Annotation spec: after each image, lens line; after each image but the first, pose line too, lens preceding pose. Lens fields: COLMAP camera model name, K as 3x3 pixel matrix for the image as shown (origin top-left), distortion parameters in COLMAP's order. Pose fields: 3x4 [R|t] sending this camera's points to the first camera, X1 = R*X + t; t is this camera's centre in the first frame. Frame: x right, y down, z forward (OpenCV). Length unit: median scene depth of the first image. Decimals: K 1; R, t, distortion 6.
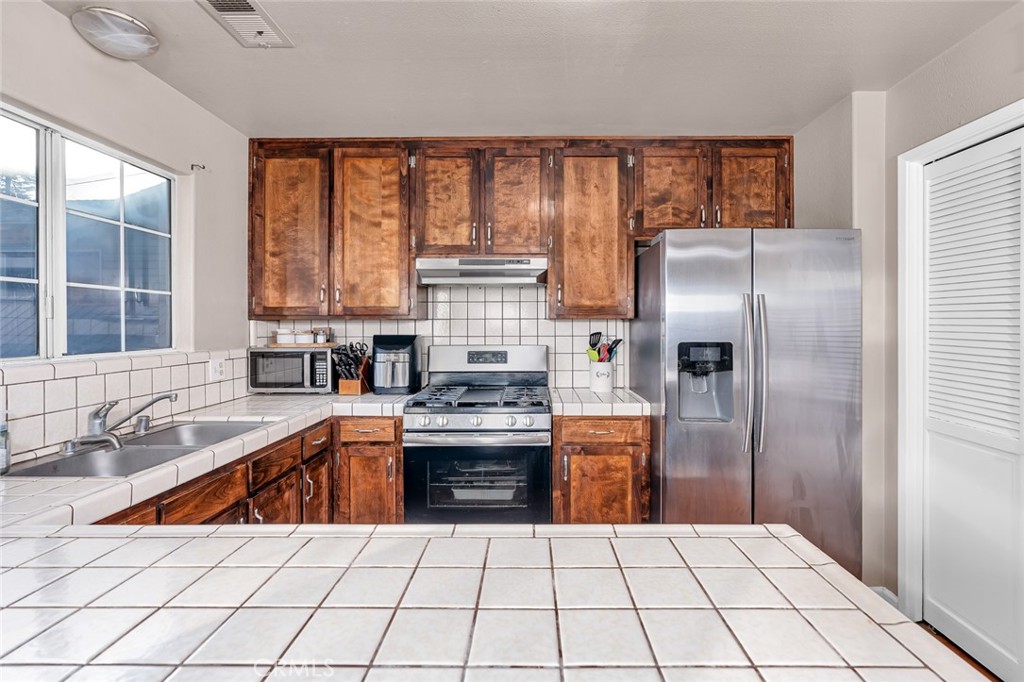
lens RADIAL K [[493.1, 0, 530.1], [0, 493.1, 325.6], [0, 0, 1]] dist [-0.005218, 0.007913]
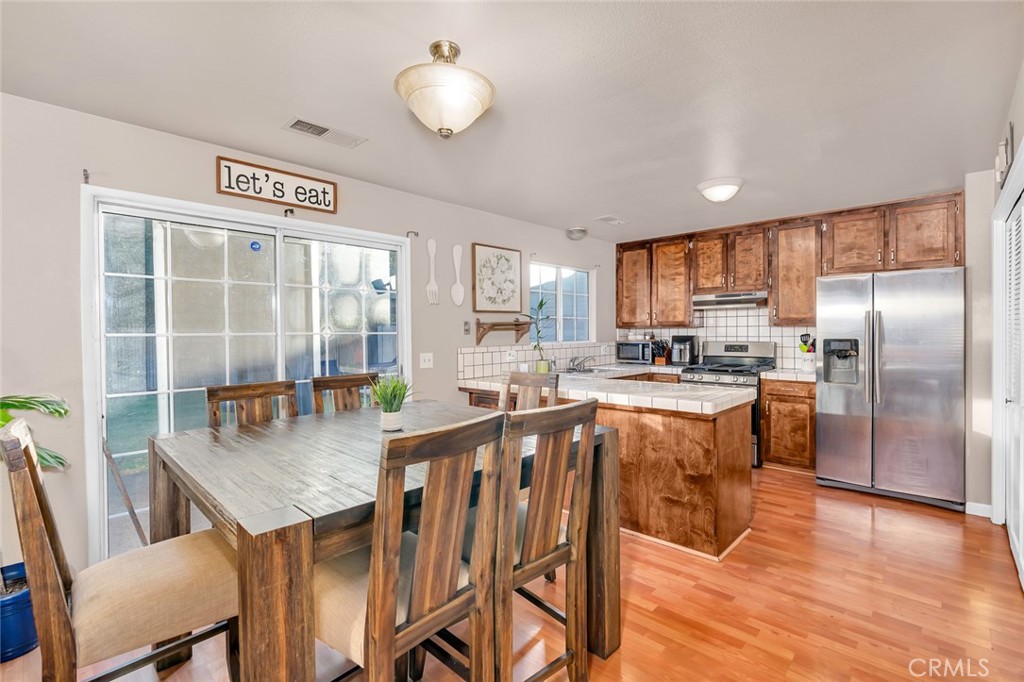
lens RADIAL K [[493.1, 0, 509.9], [0, 493.1, 339.4], [0, 0, 1]] dist [-0.005218, 0.007913]
pose [[0.729805, 0.005727, -0.683631, 0.560708], [0.005413, 0.999885, 0.014156, 0.003556], [0.683634, -0.014032, 0.729690, -0.887178]]
